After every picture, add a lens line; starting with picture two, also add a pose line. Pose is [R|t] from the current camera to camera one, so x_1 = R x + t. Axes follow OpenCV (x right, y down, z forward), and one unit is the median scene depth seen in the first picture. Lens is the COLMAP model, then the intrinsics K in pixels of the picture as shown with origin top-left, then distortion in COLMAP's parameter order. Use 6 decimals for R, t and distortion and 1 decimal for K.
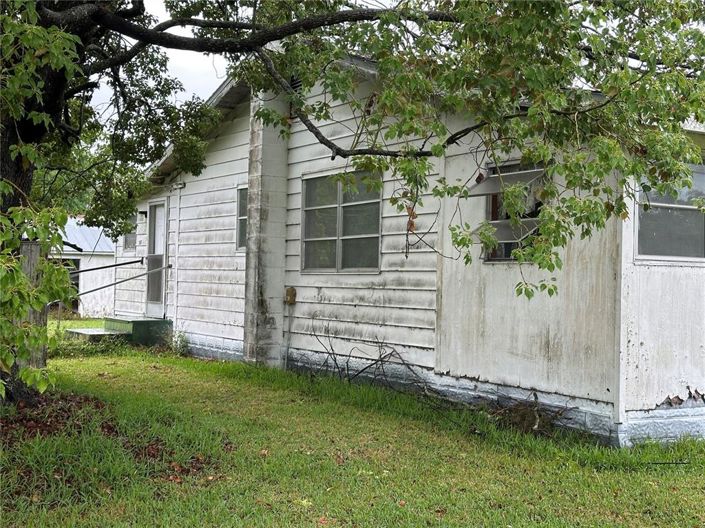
lens RADIAL K [[996.9, 0, 352.5], [0, 996.9, 264.0], [0, 0, 1]] dist [-0.002017, -0.004290]
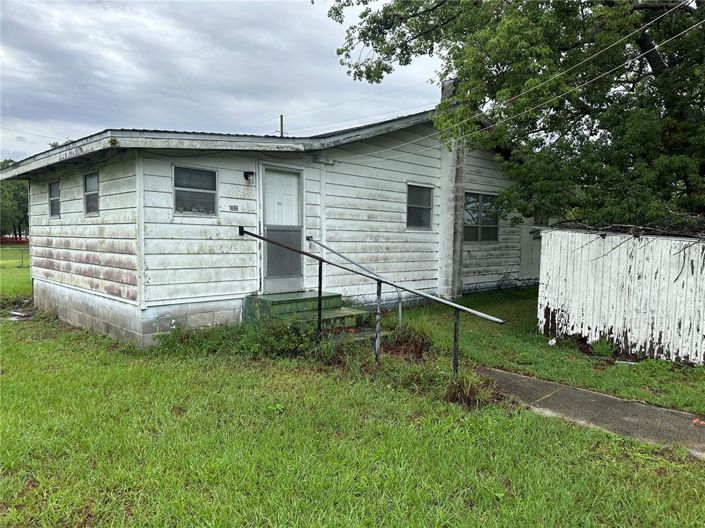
lens RADIAL K [[495.0, 0, 352.5], [0, 495.0, 264.0], [0, 0, 1]] dist [0.000118, -0.000149]
pose [[-0.244413, -0.046240, 0.968568, -0.982309], [-0.006544, 0.998918, 0.046037, 0.006767], [-0.969649, 0.004914, -0.244452, 1.573842]]
